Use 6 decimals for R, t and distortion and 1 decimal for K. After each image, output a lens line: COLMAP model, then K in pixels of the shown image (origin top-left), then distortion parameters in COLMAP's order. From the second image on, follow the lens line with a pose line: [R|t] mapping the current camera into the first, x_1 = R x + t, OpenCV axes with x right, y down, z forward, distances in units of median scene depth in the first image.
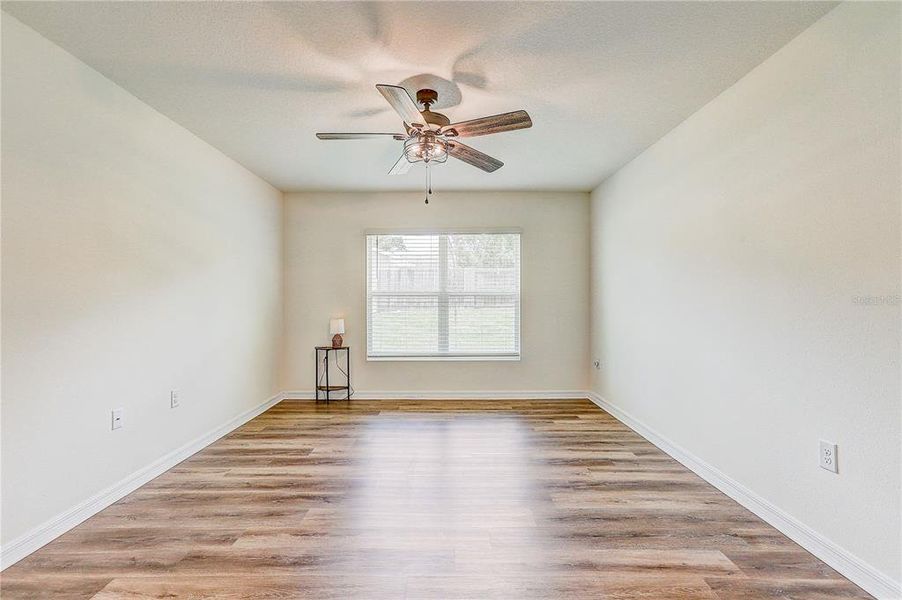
lens RADIAL K [[404.5, 0, 450.4], [0, 404.5, 299.8], [0, 0, 1]] dist [0.015917, 0.000596]
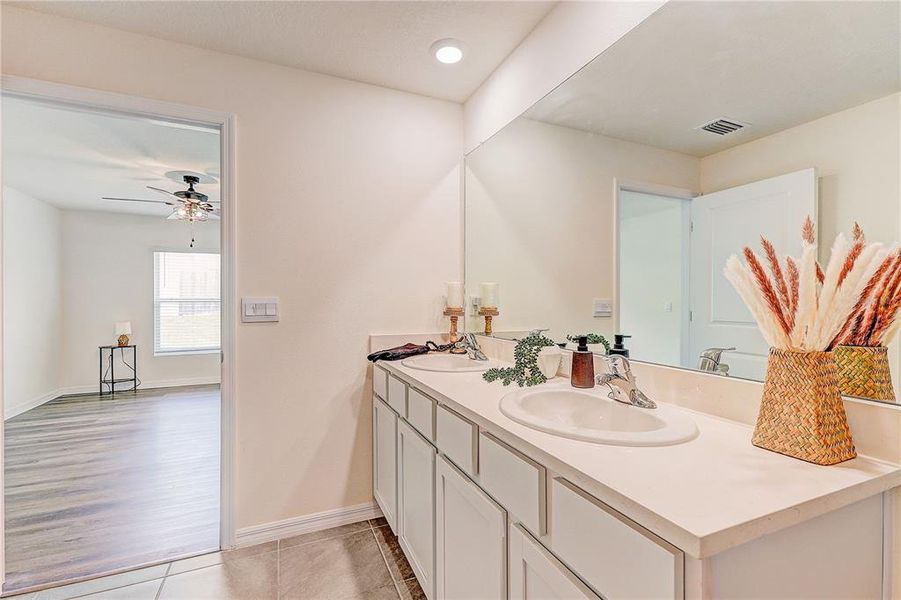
lens RADIAL K [[404.0, 0, 450.6], [0, 404.0, 304.0], [0, 0, 1]] dist [0.015917, 0.000596]
pose [[0.922169, 0.001094, 0.386786, 0.138246], [-0.002644, 0.999990, 0.003474, -0.010169], [-0.386778, -0.004226, 0.922163, -0.458247]]
